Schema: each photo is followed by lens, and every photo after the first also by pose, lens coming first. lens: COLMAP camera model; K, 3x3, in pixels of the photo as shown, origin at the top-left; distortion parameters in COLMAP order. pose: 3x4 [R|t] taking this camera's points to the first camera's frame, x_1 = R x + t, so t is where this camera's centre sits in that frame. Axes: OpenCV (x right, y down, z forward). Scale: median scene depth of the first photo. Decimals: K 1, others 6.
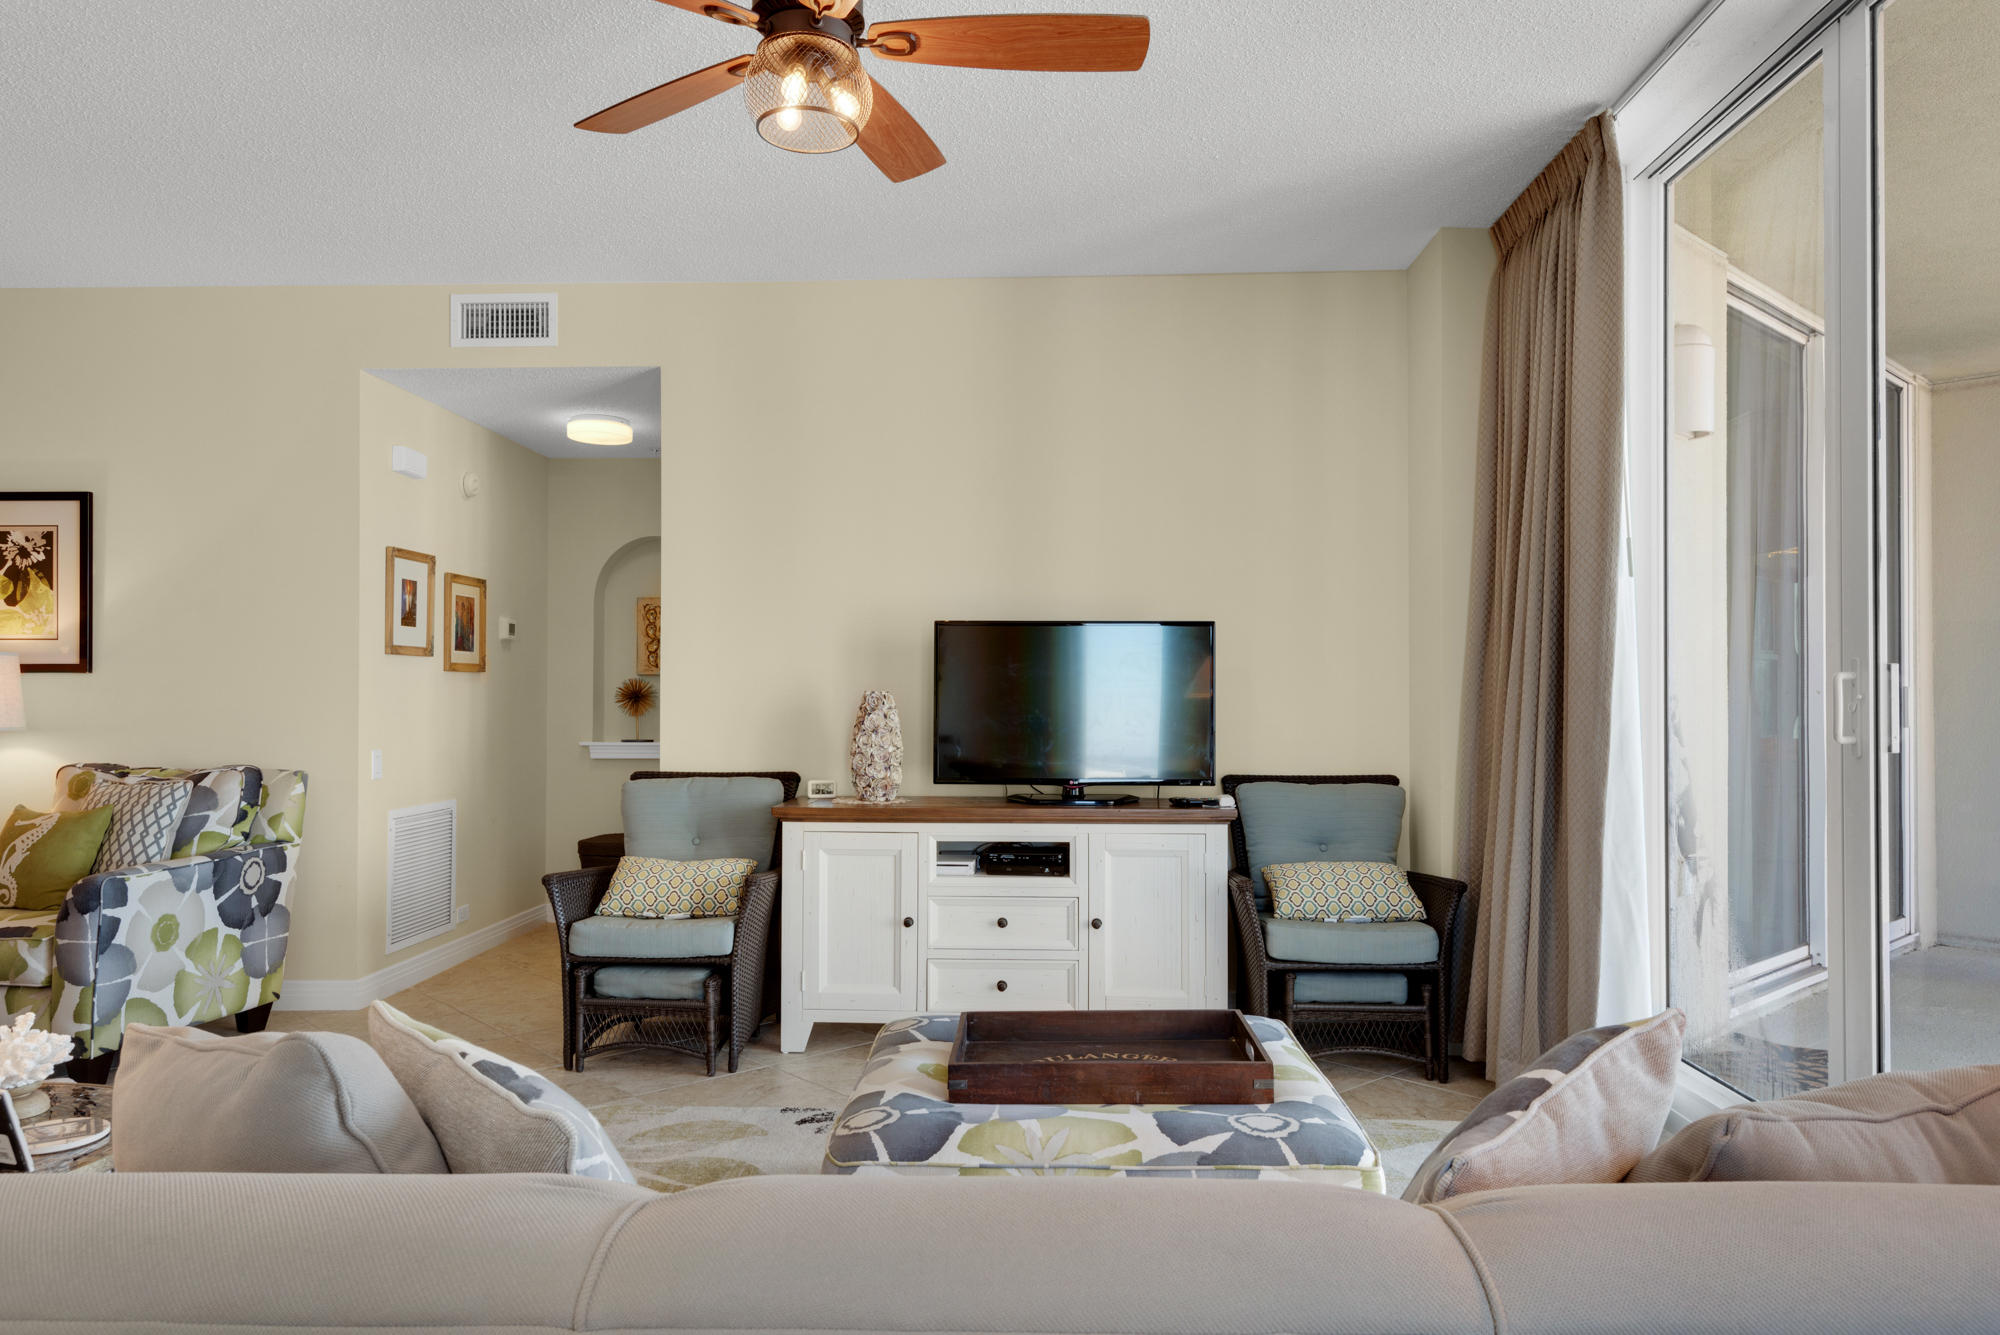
lens RADIAL K [[1317.9, 0, 961.9], [0, 1317.9, 678.6], [0, 0, 1]] dist [0.039612, -0.016977]
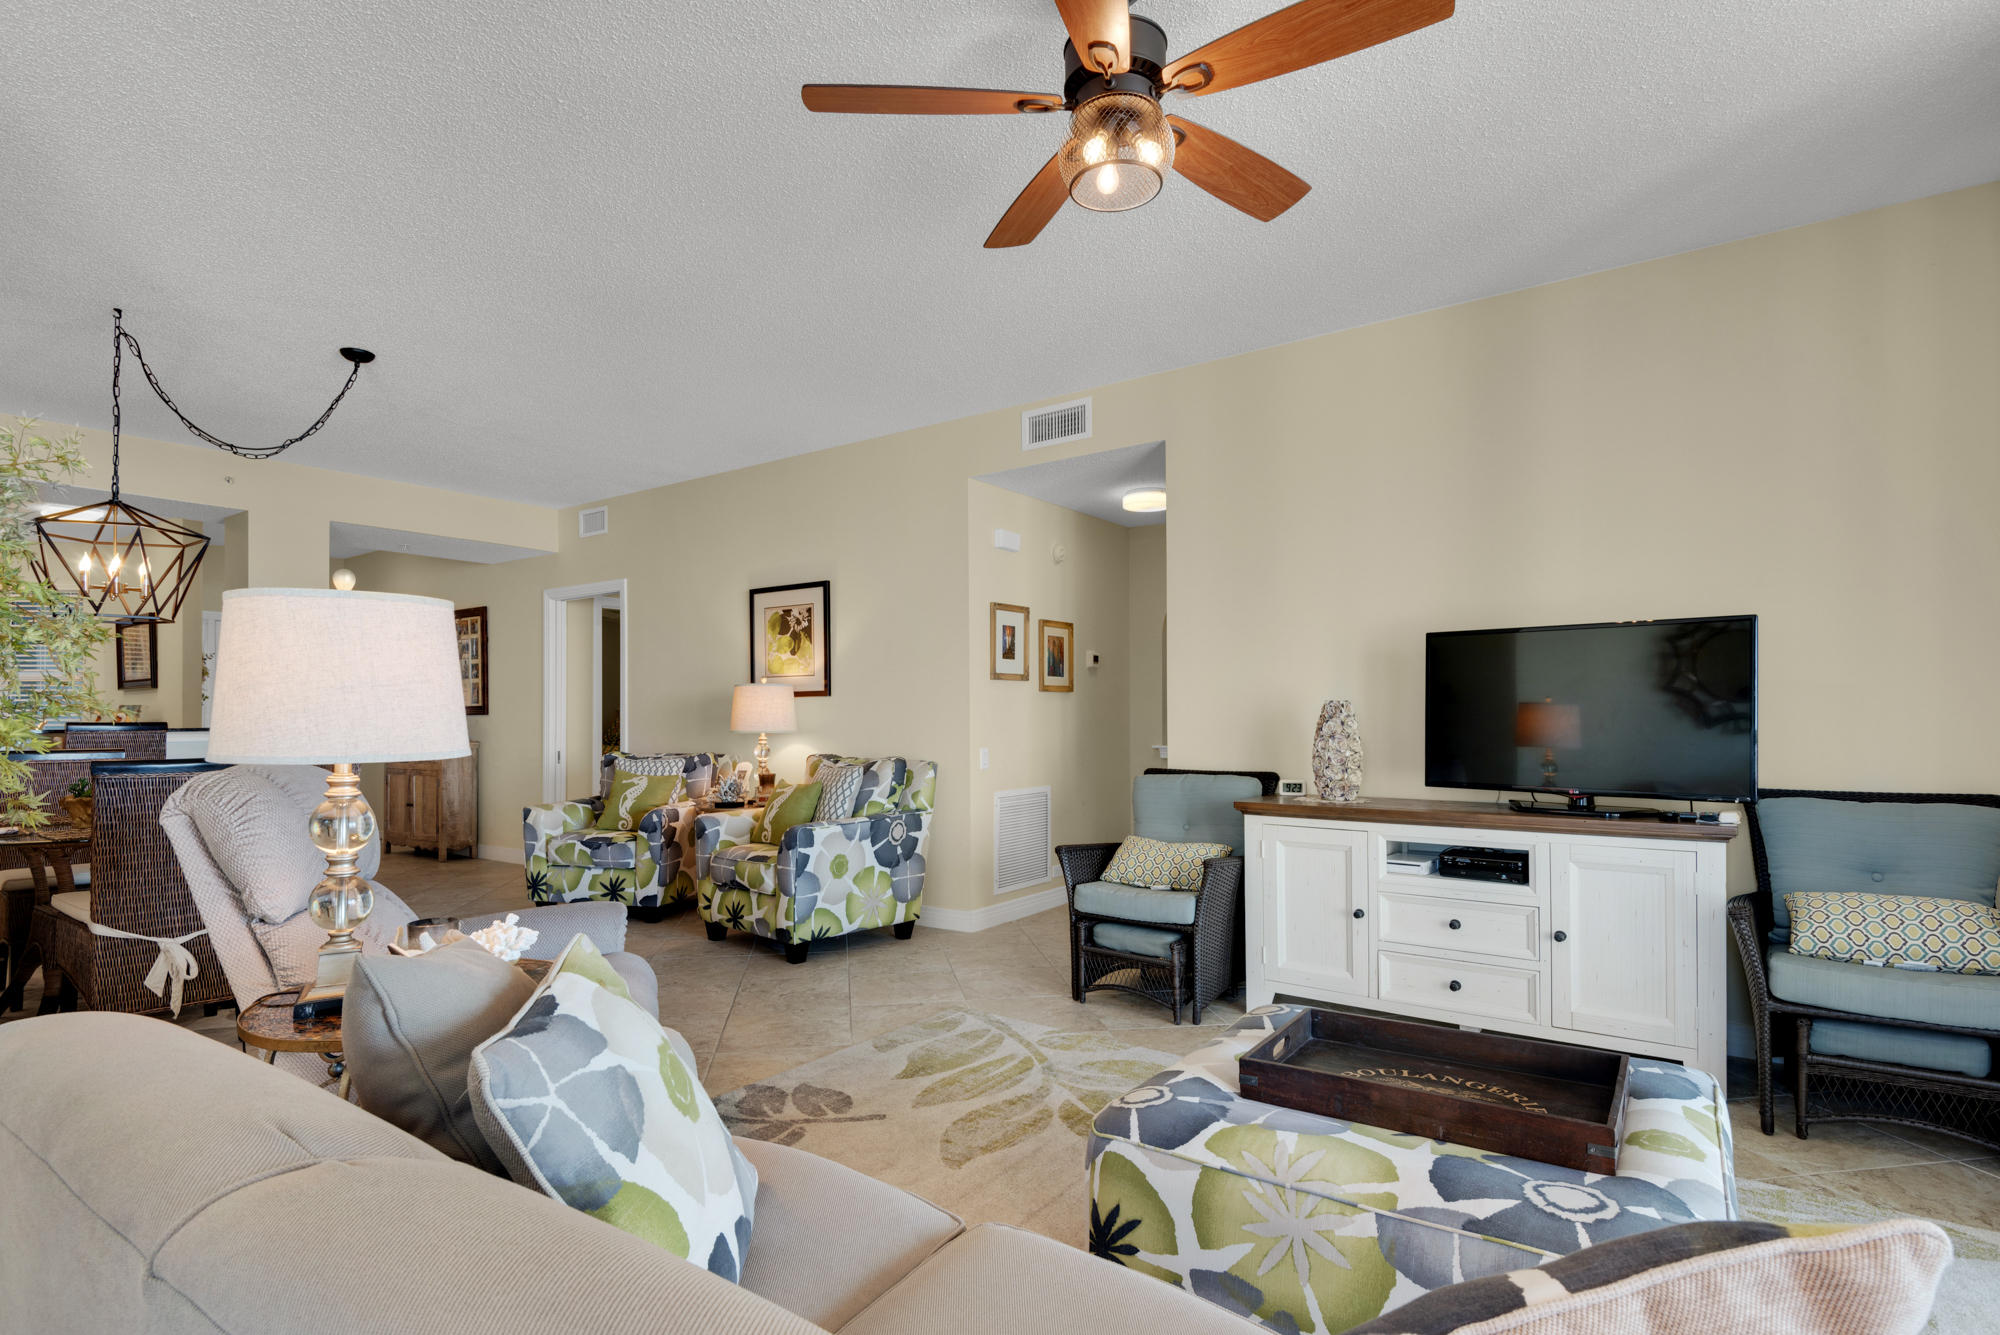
lens RADIAL K [[991.2, 0, 958.9], [0, 991.2, 708.2], [0, 0, 1]] dist [0.014329, -0.012126]
pose [[0.833862, -0.008895, -0.551901, 0.137626], [0.012748, 0.999914, 0.003147, 0.009560], [0.551825, -0.009660, 0.833904, 0.142523]]
